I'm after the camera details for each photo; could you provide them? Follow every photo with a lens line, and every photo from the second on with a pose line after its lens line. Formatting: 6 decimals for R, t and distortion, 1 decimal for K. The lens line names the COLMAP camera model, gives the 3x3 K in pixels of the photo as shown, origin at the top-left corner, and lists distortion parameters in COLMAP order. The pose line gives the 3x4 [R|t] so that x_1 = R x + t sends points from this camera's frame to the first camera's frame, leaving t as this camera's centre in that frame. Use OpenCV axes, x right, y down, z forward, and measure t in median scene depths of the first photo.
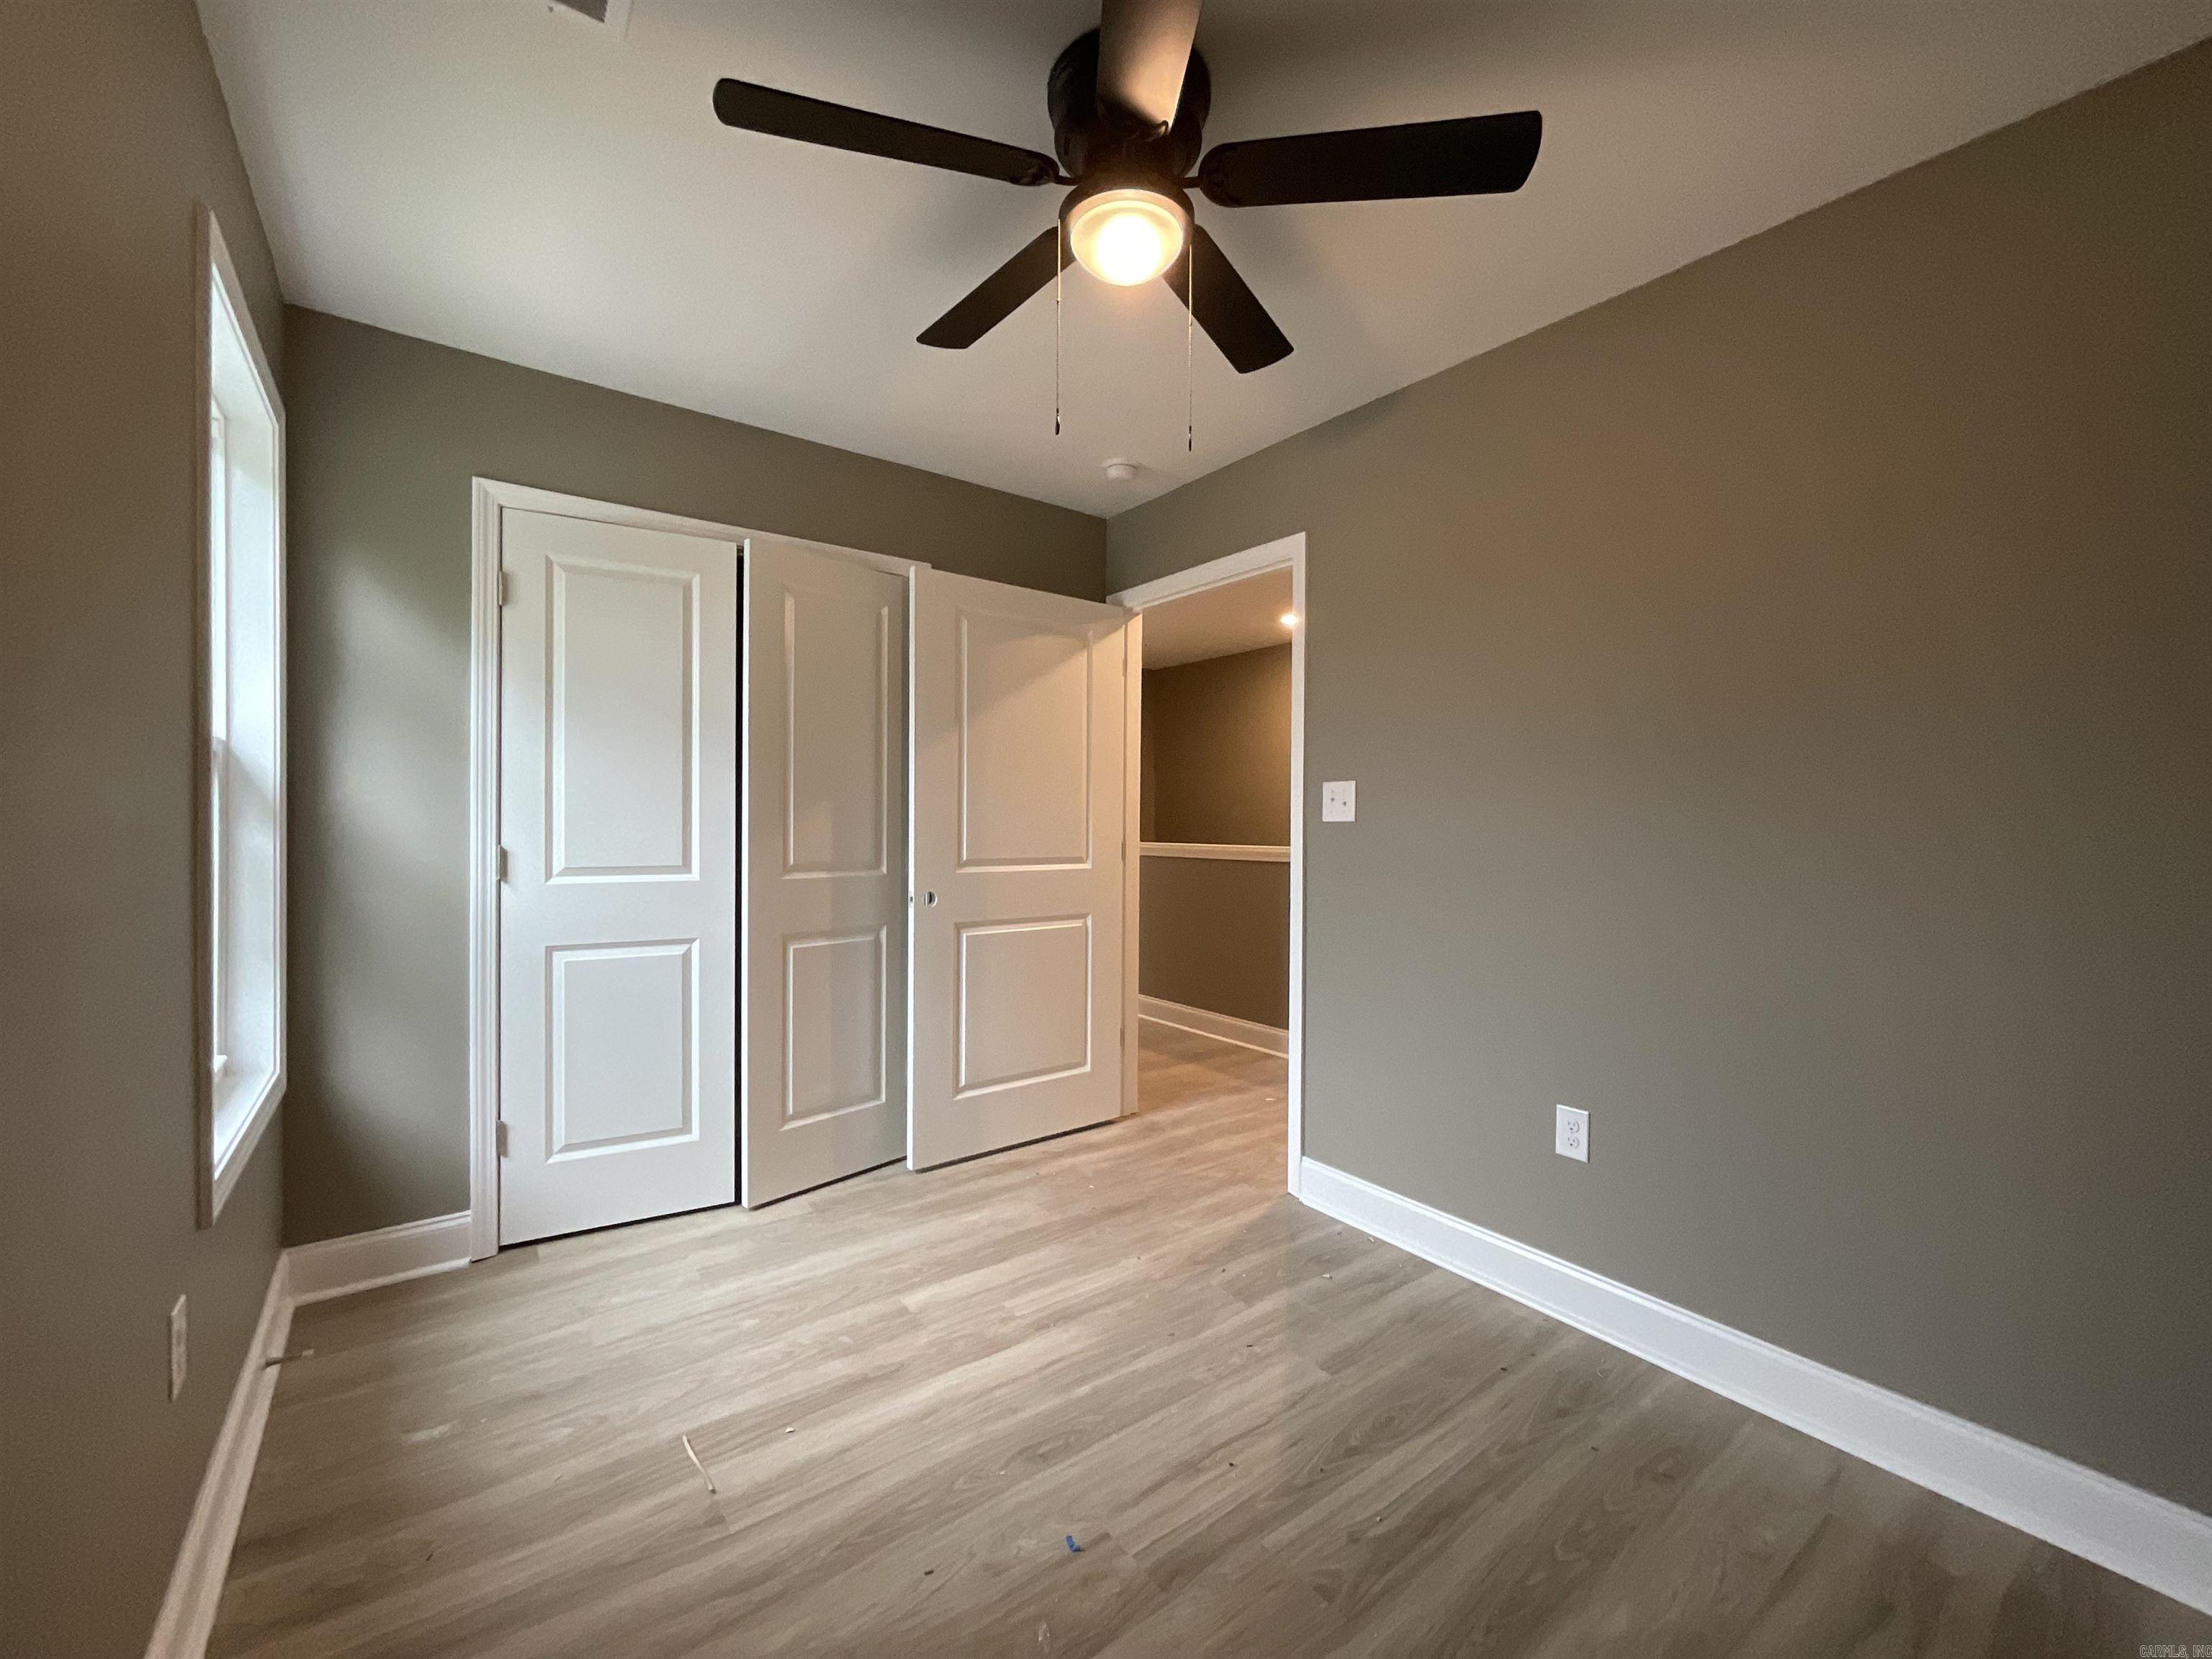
lens RADIAL K [[896.8, 0, 1121.6], [0, 896.8, 833.3], [0, 0, 1]] dist [0.000029, 0.000034]
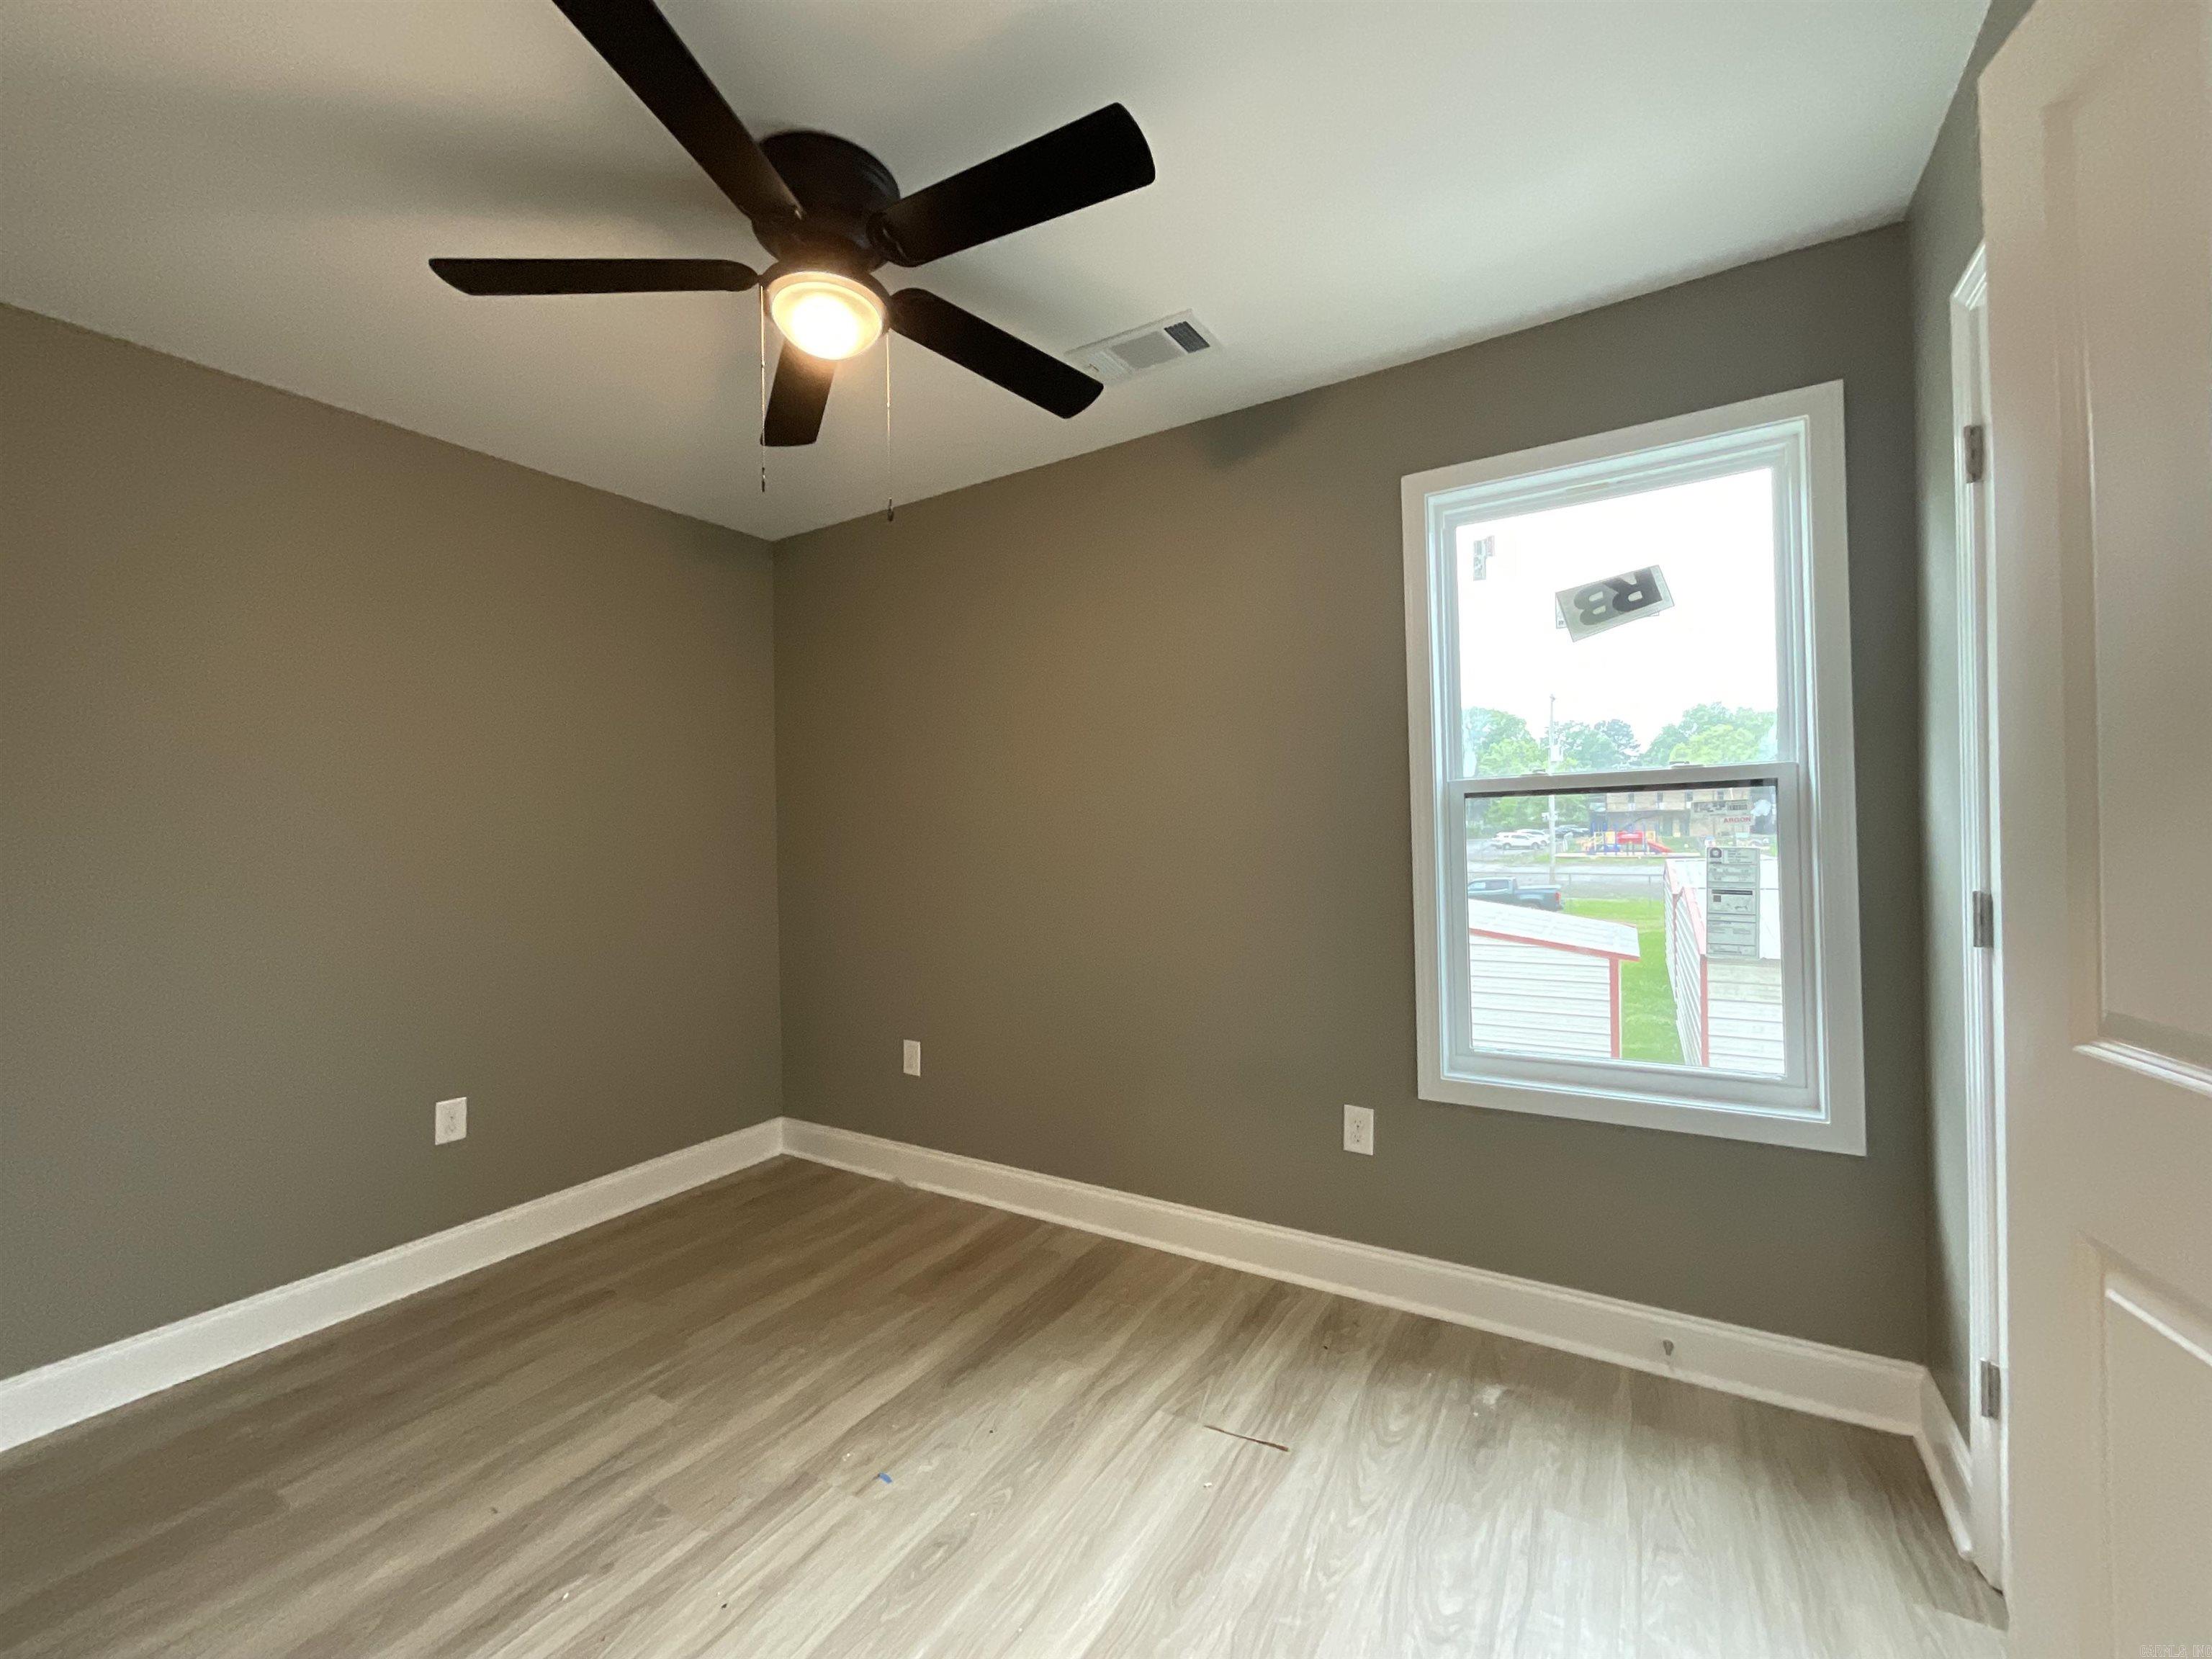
lens RADIAL K [[896.8, 0, 1121.6], [0, 896.8, 833.3], [0, 0, 1]] dist [0.000029, 0.000034]
pose [[-0.931629, 0.006771, -0.363347, 0.074024], [0.007935, 0.999967, -0.001710, -0.046074], [0.363324, -0.004476, -0.931652, 2.070333]]
